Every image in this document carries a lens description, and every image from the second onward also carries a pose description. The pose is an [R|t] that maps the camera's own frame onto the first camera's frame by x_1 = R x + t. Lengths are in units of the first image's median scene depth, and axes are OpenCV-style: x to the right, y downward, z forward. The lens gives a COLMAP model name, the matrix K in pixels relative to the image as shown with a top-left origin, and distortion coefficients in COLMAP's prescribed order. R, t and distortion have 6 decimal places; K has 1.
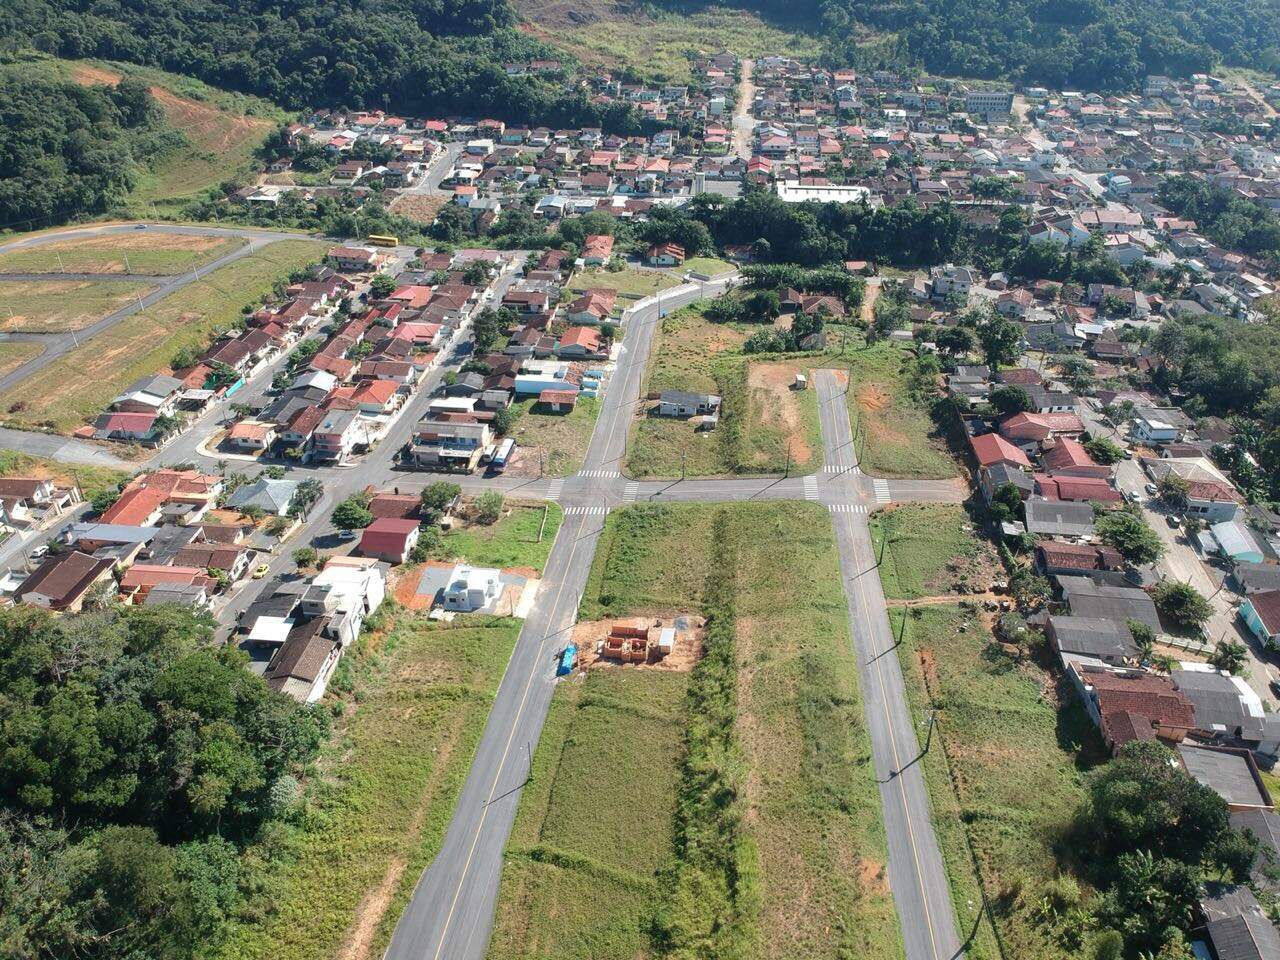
lens RADIAL K [[936.3, 0, 642.5], [0, 936.3, 475.5], [0, 0, 1]] dist [0.083830, -0.145444]
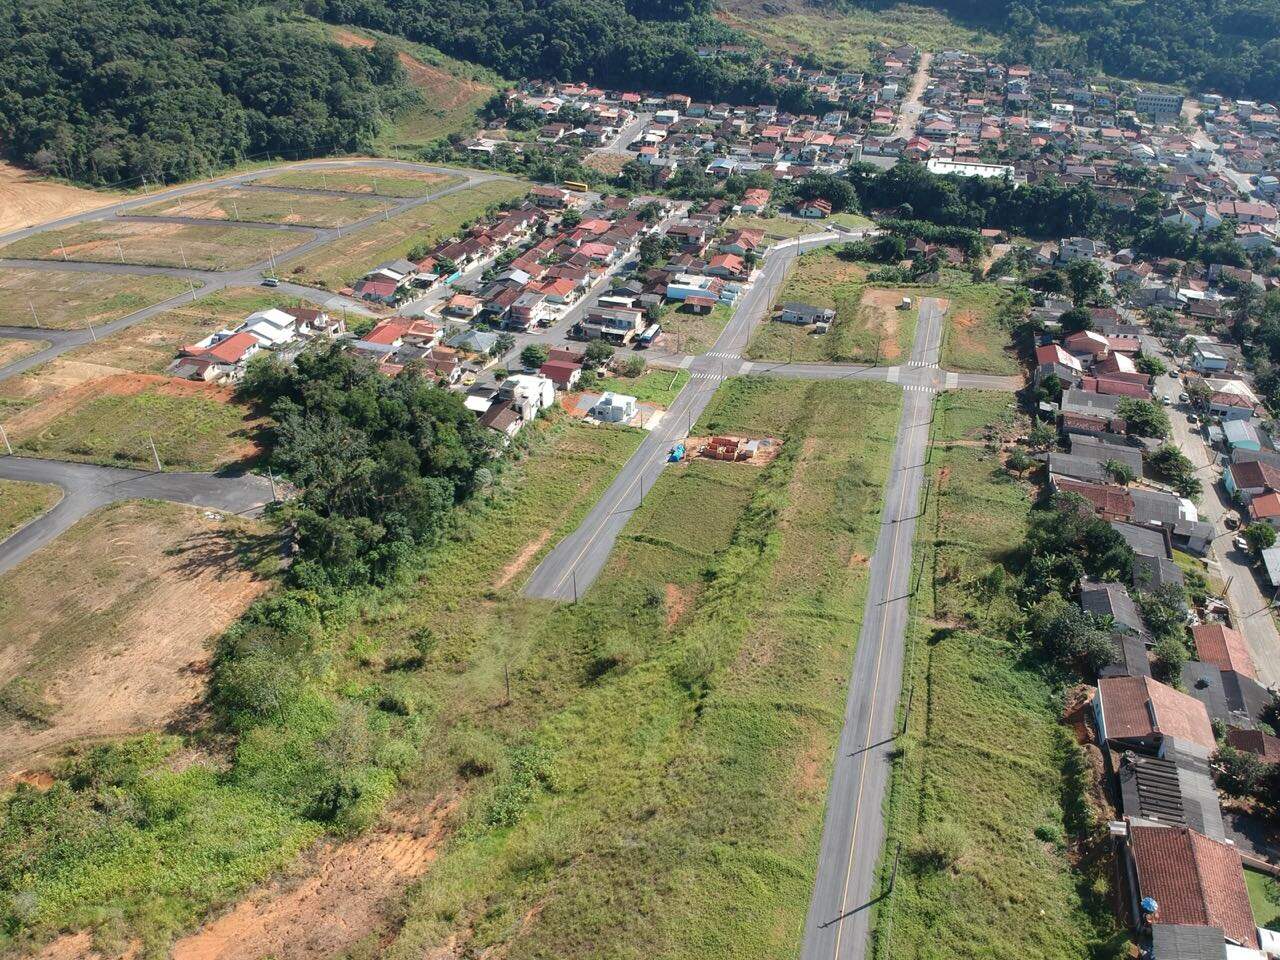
lens RADIAL K [[936.3, 0, 642.5], [0, 936.3, 475.5], [0, 0, 1]] dist [0.083830, -0.145444]
pose [[0.980454, 0.110768, -0.162604, 0.037717], [-0.111079, 0.993785, 0.007203, 0.089003], [0.162392, 0.010999, 0.986665, -0.139269]]
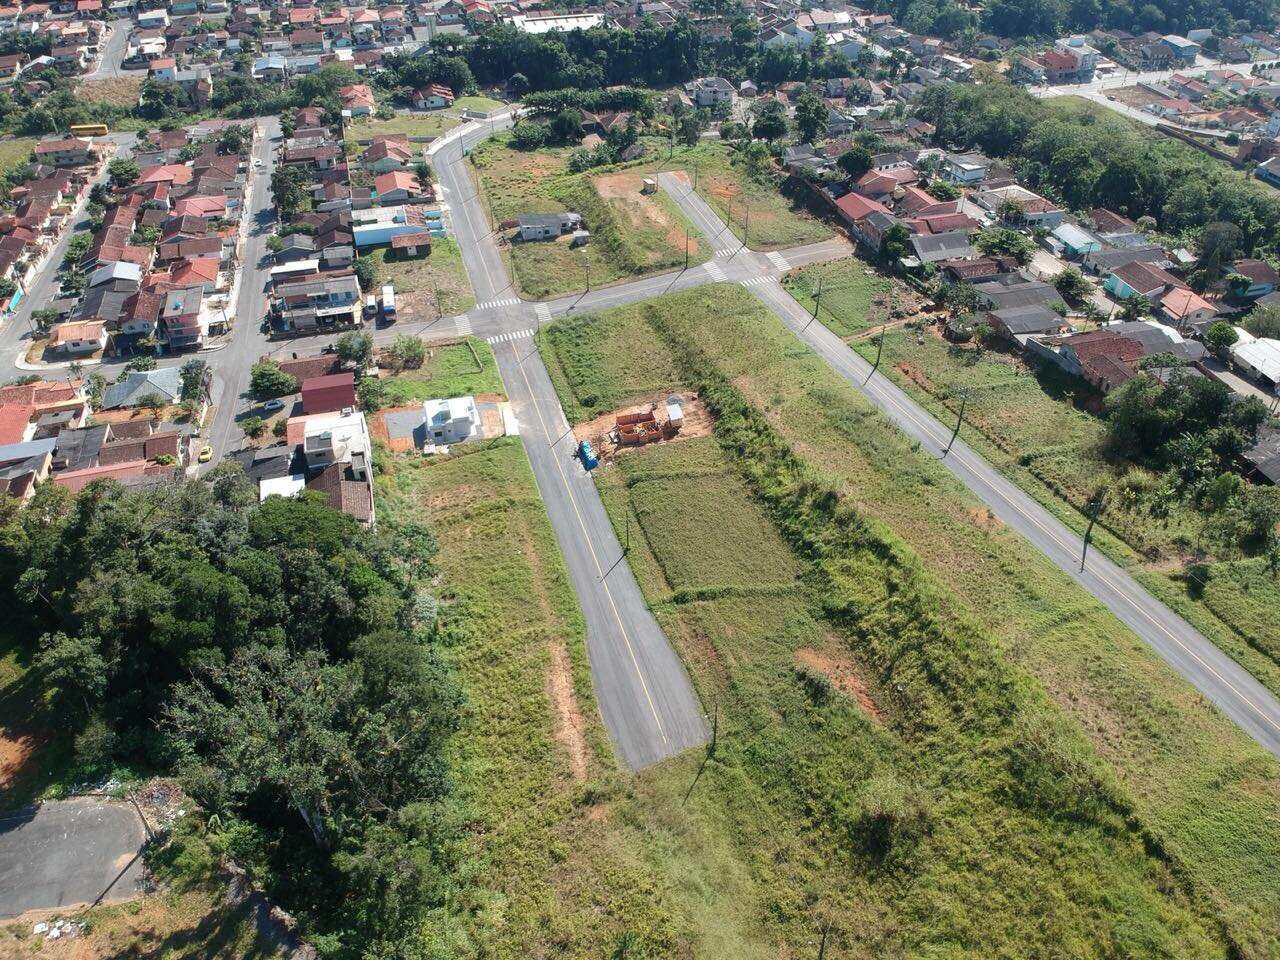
lens RADIAL K [[936.3, 0, 642.5], [0, 936.3, 475.5], [0, 0, 1]] dist [0.083830, -0.145444]
pose [[0.927052, -0.238418, 0.289364, -0.126621], [0.205950, 0.968732, 0.138360, 0.036773], [-0.313303, -0.068673, 0.947167, 0.016328]]
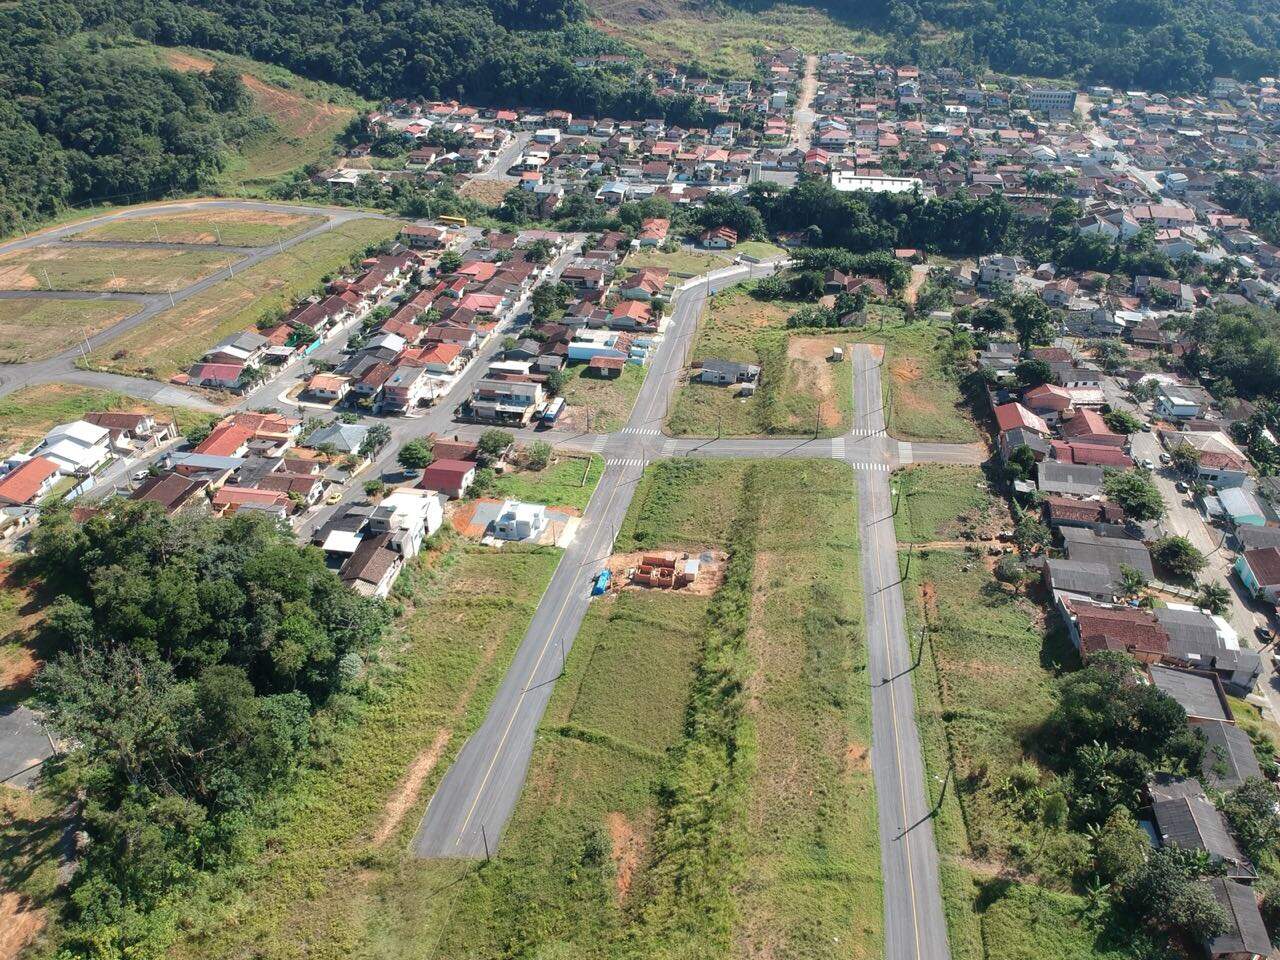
lens RADIAL K [[936.3, 0, 642.5], [0, 936.3, 475.5], [0, 0, 1]] dist [0.083830, -0.145444]
pose [[0.997458, 0.035905, -0.061551, 0.012589], [-0.035912, 0.999354, 0.000994, 0.026477], [0.061547, 0.001219, 0.998103, -0.040718]]
